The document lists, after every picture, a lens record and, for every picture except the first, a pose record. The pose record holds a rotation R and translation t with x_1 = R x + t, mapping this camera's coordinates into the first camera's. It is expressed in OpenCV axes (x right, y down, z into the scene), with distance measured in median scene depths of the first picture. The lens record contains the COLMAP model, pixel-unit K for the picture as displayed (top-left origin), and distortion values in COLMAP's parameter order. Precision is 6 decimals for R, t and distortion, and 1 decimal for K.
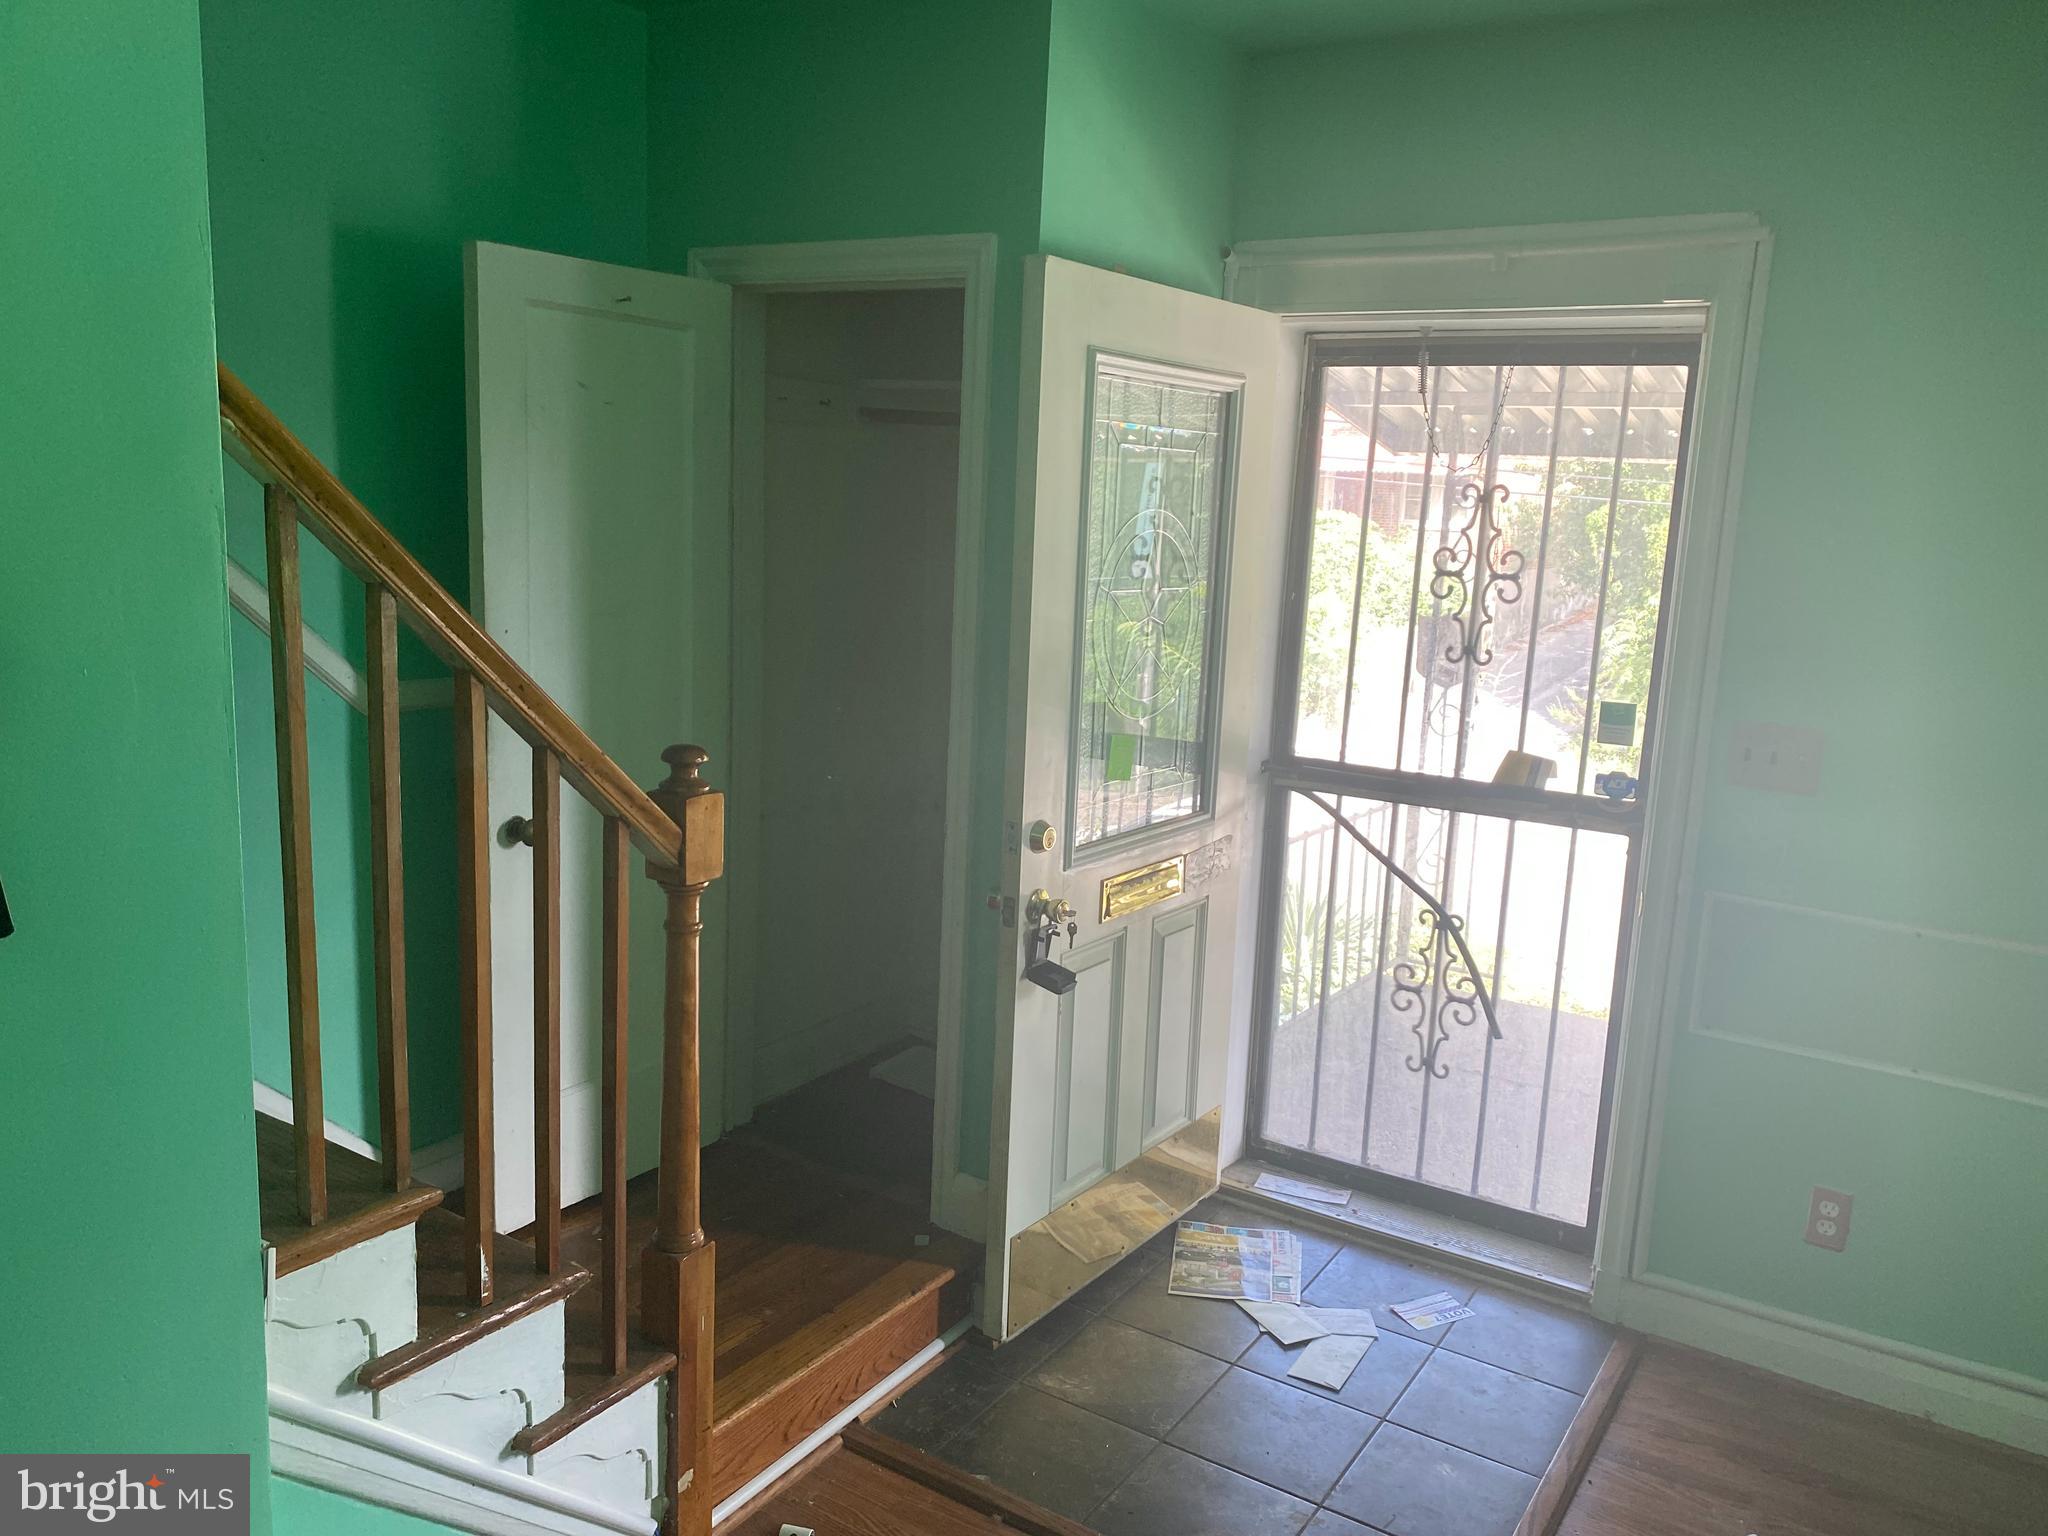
lens RADIAL K [[1547.0, 0, 1023.8], [0, 1547.0, 771.4], [0, 0, 1]] dist [0.002690, -0.004587]
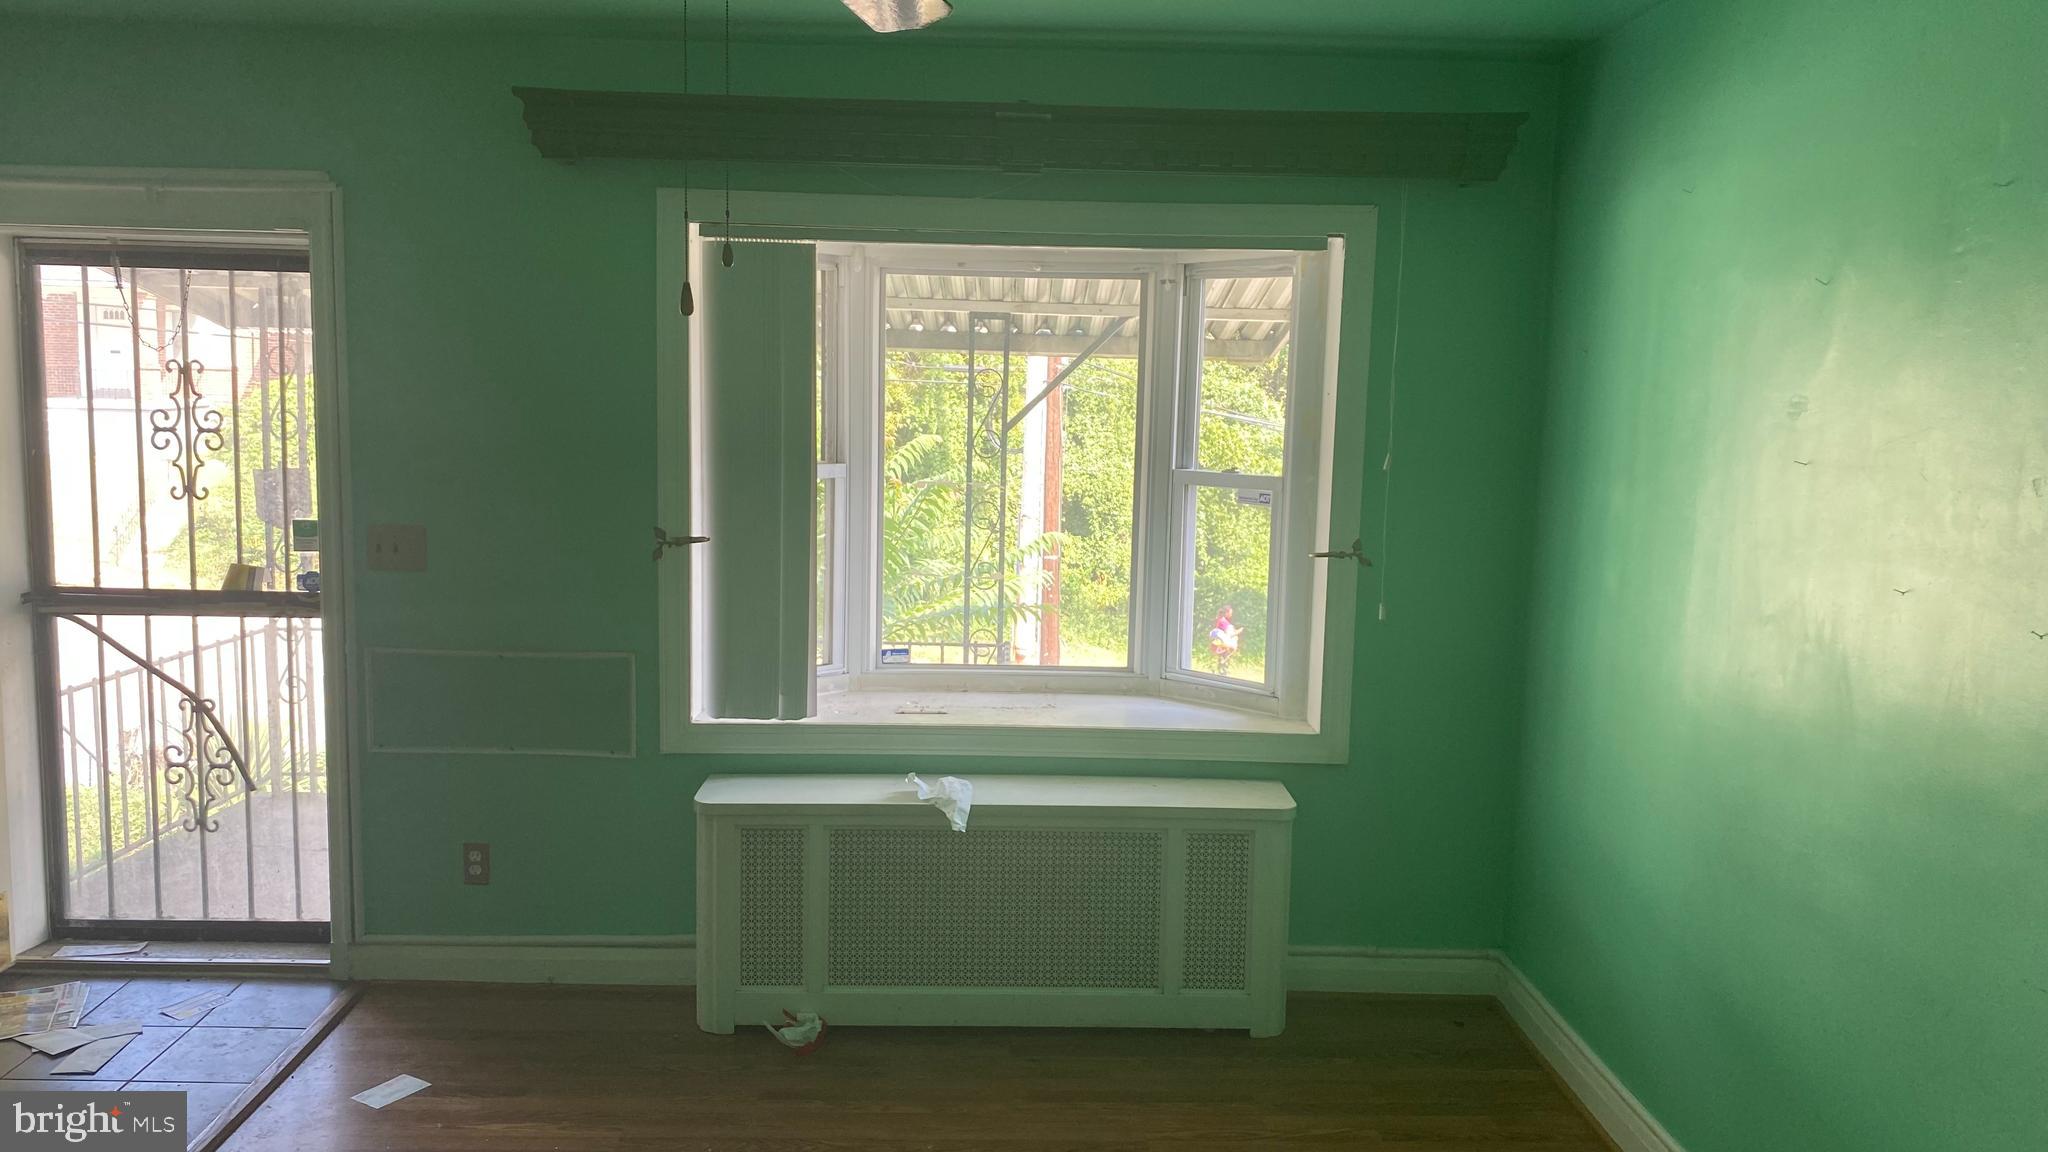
lens RADIAL K [[1581.0, 0, 1025.1], [0, 1581.0, 571.3], [0, 0, 1]] dist [0.014076, 0.002729]
pose [[0.836301, -0.085668, 0.541537, 0.145908], [0.110039, 0.993846, -0.012713, 0.079839], [-0.537115, 0.070221, 0.840581, -0.454583]]
